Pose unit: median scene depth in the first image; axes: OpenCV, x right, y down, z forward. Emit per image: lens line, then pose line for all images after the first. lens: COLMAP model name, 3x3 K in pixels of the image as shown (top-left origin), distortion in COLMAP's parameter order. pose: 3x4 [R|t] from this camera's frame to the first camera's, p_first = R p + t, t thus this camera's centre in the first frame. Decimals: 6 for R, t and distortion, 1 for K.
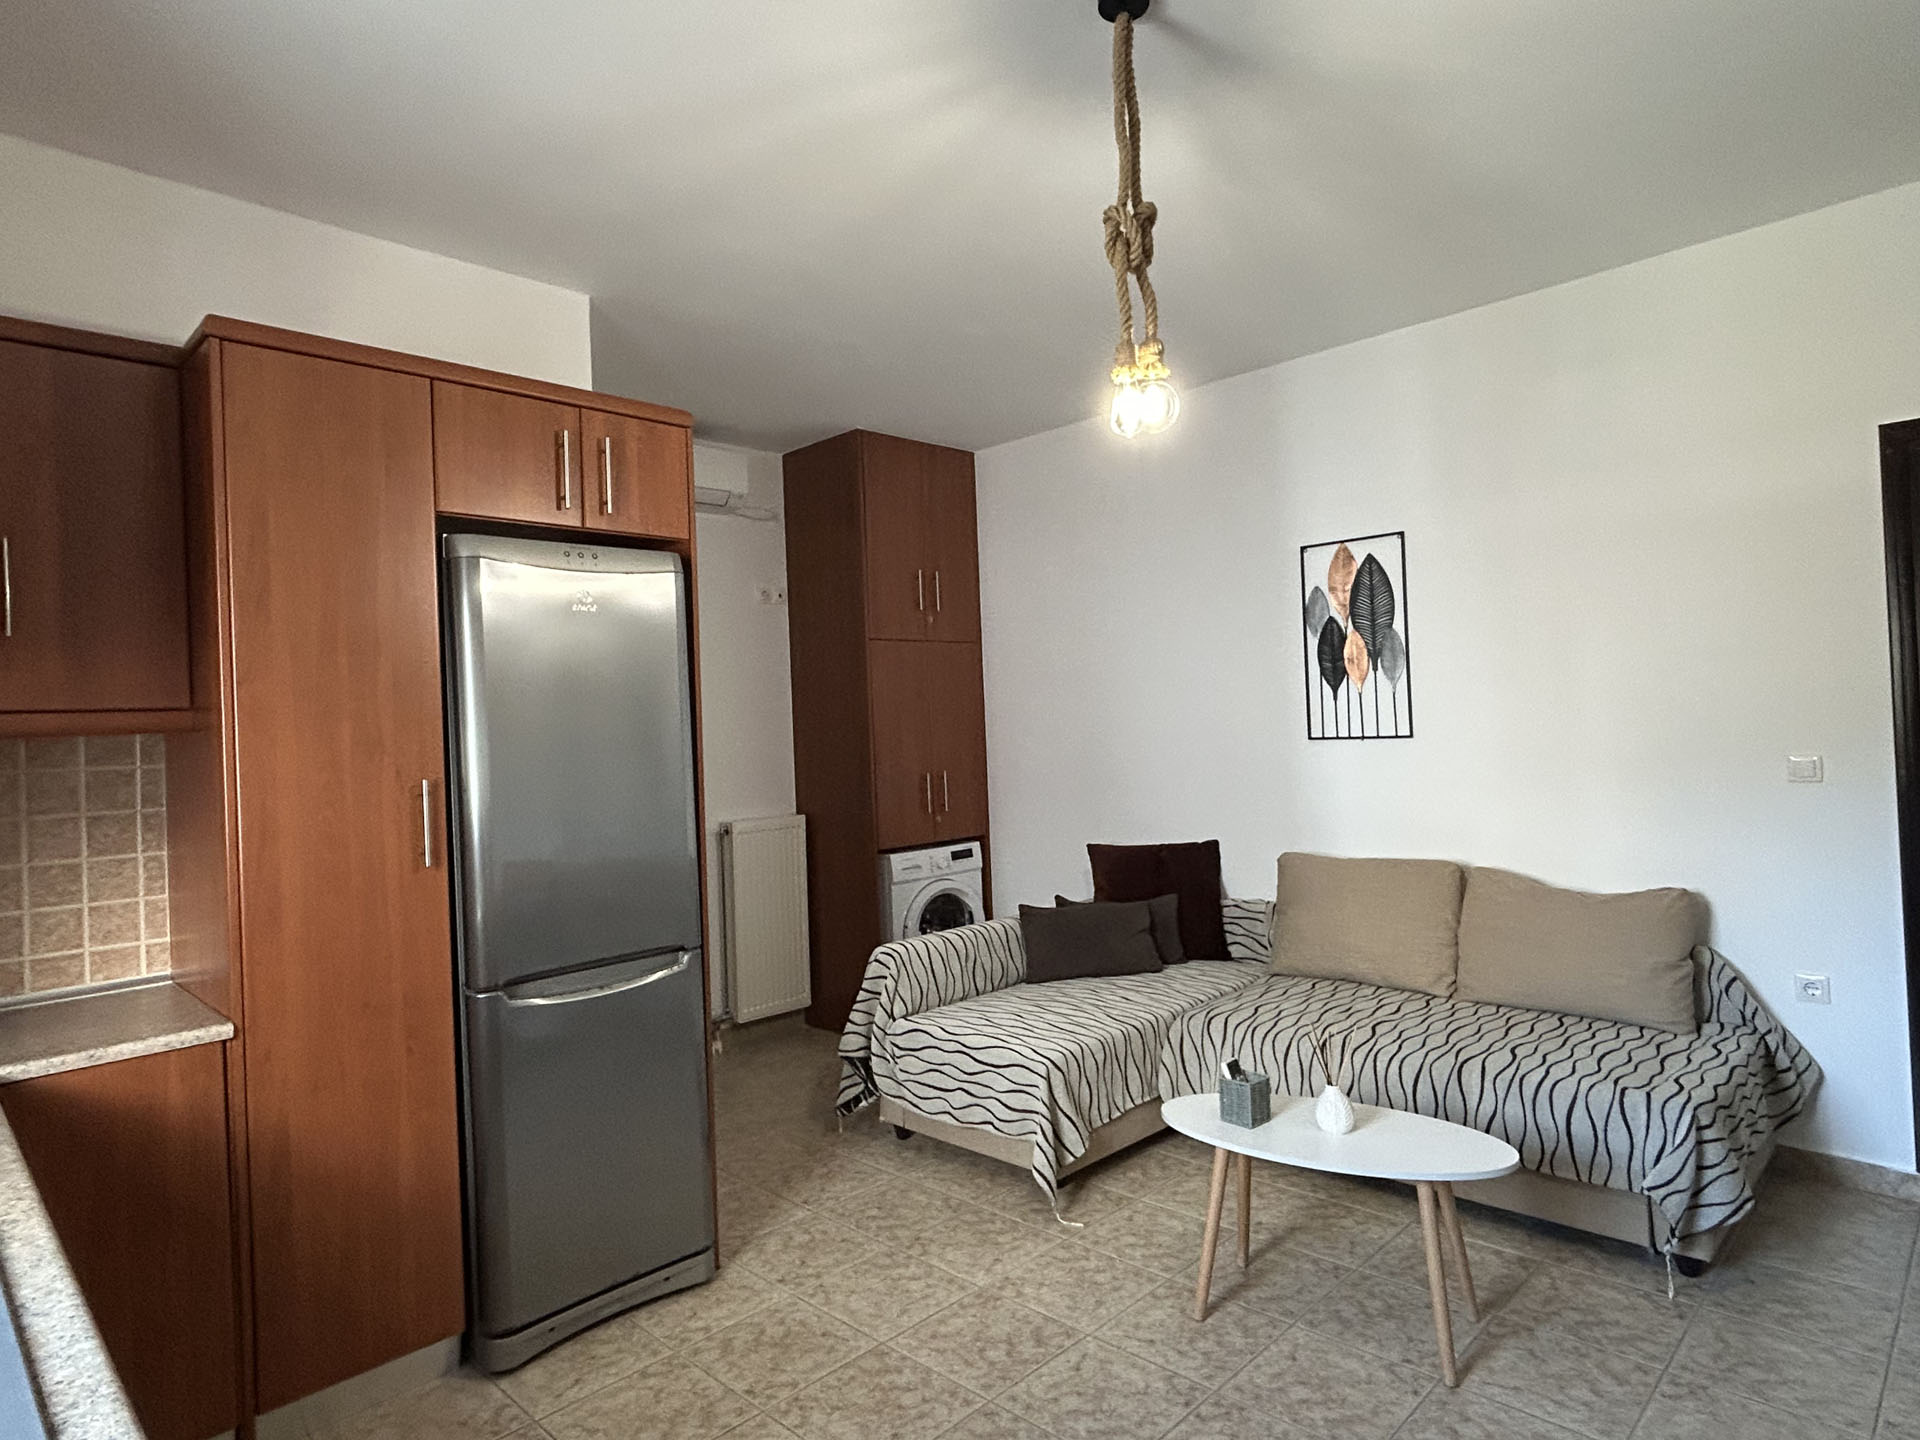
lens RADIAL K [[1099.2, 0, 953.0], [0, 1099.2, 716.1], [0, 0, 1]] dist [-0.005596, 0.001993]
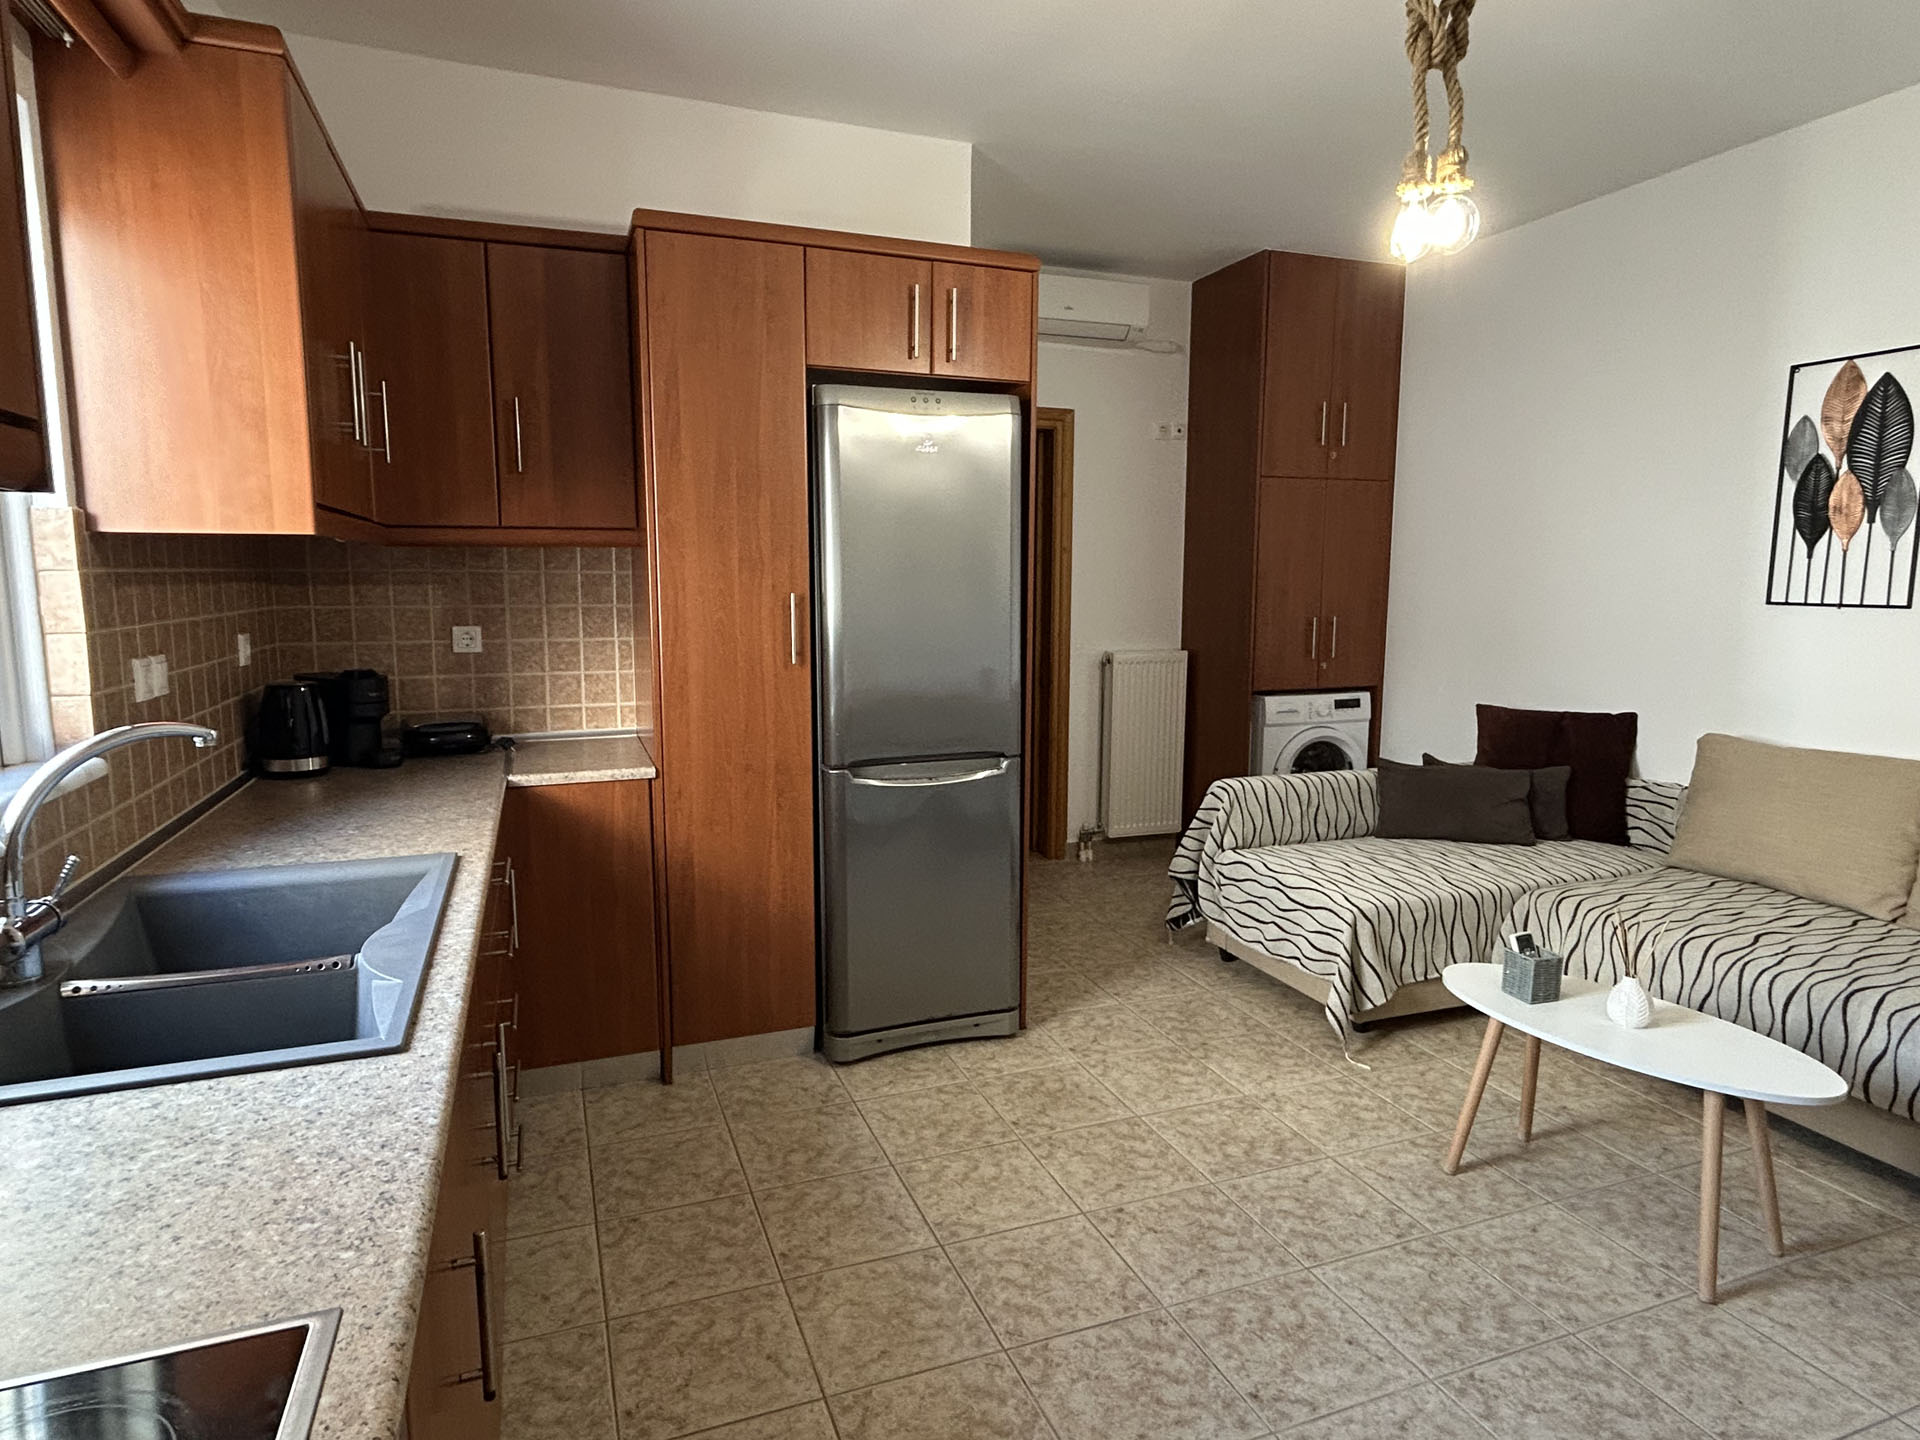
lens RADIAL K [[1099.2, 0, 956.7], [0, 1099.2, 720.1], [0, 0, 1]] dist [-0.005596, 0.001993]
pose [[0.907917, 0.099650, -0.407133, 0.172259], [-0.036497, 0.986434, 0.160051, -0.004226], [0.417559, -0.130454, 0.899237, -0.037259]]
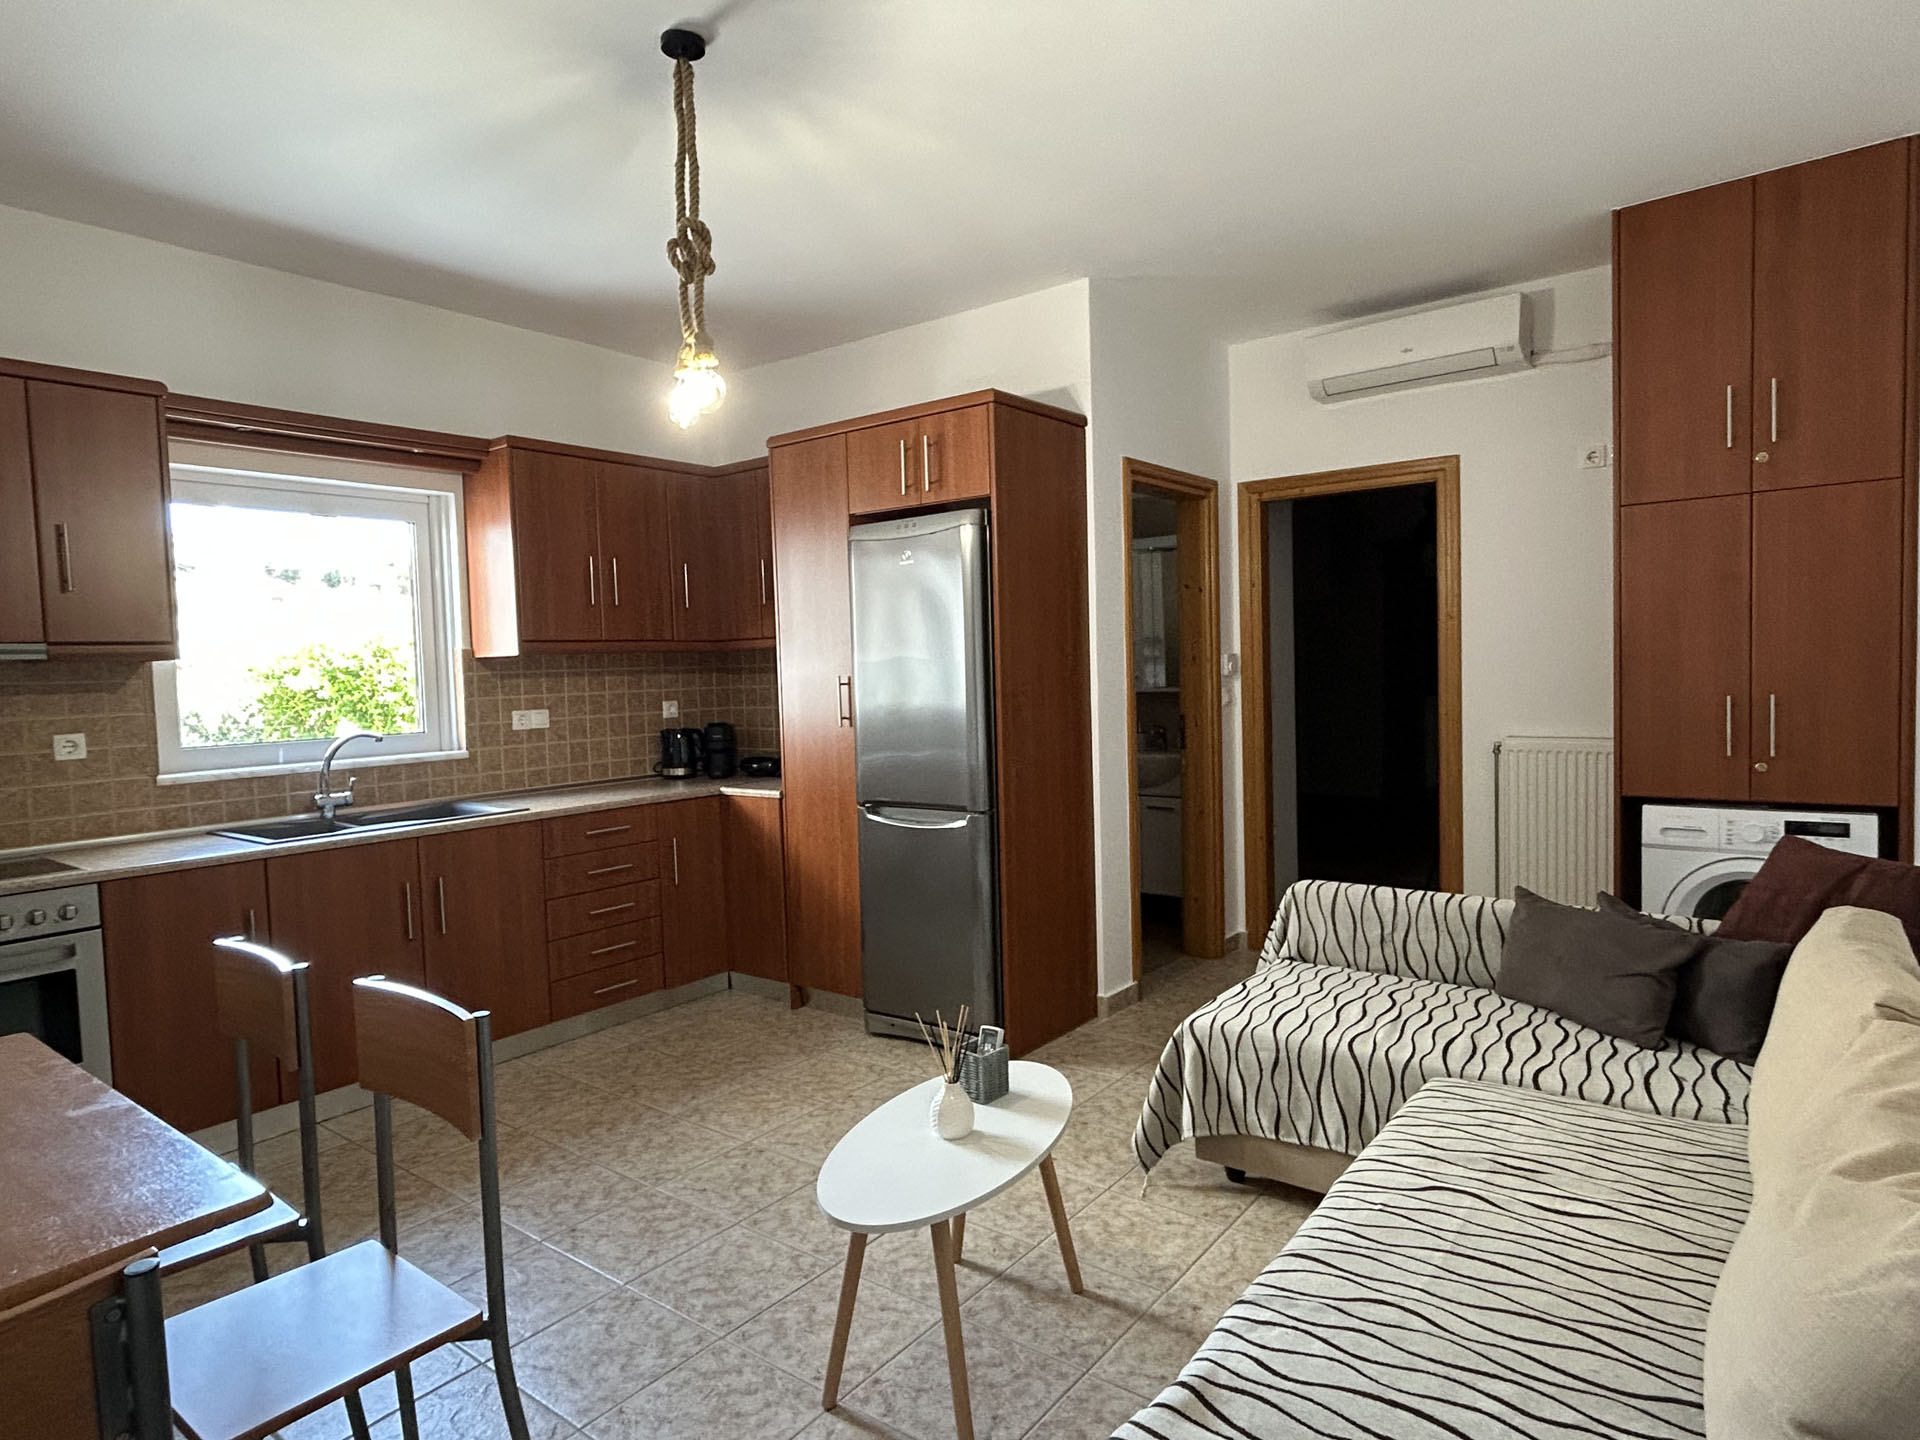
lens RADIAL K [[1099.2, 0, 950.3], [0, 1099.2, 719.9], [0, 0, 1]] dist [-0.005596, 0.001993]
pose [[0.118009, 0.087512, -0.989149, 1.086360], [0.036467, 0.995055, 0.092385, -0.022510], [0.992343, -0.046974, 0.114234, 0.849409]]
